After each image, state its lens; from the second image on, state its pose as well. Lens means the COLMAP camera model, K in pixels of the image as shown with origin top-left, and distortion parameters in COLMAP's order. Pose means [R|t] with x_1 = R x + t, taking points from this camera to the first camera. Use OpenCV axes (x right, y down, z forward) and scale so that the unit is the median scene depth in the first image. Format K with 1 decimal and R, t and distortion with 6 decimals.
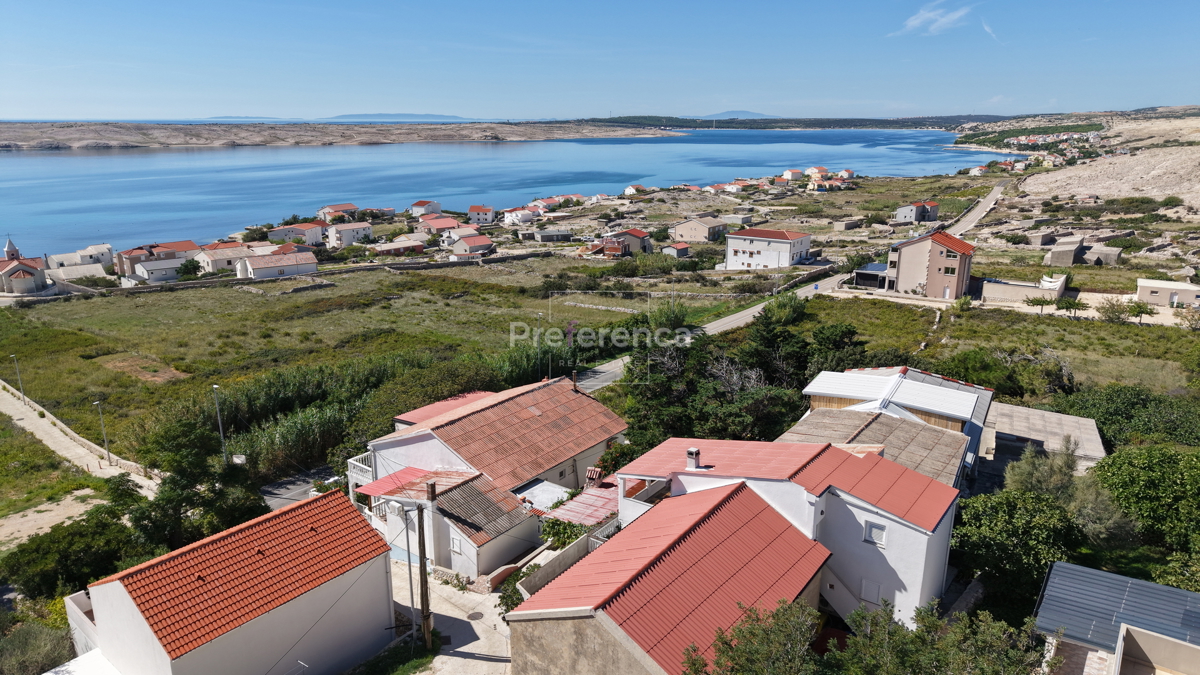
lens RADIAL K [[798.1, 0, 602.6], [0, 798.1, 347.8], [0, 0, 1]] dist [0.041978, -0.045182]
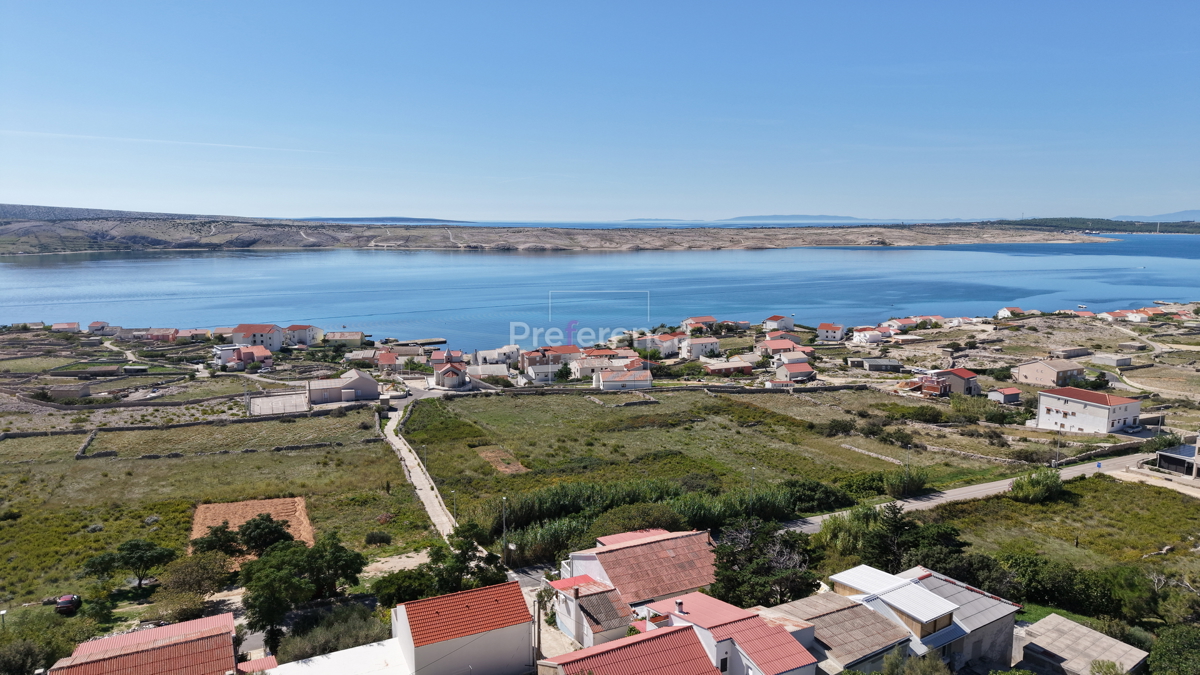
lens RADIAL K [[798.1, 0, 602.6], [0, 798.1, 347.8], [0, 0, 1]] dist [0.041978, -0.045182]
pose [[0.891381, 0.075182, -0.446976, 0.105130], [-0.127450, 0.987934, -0.087997, -0.036288], [0.434966, 0.135406, 0.890208, -0.104516]]
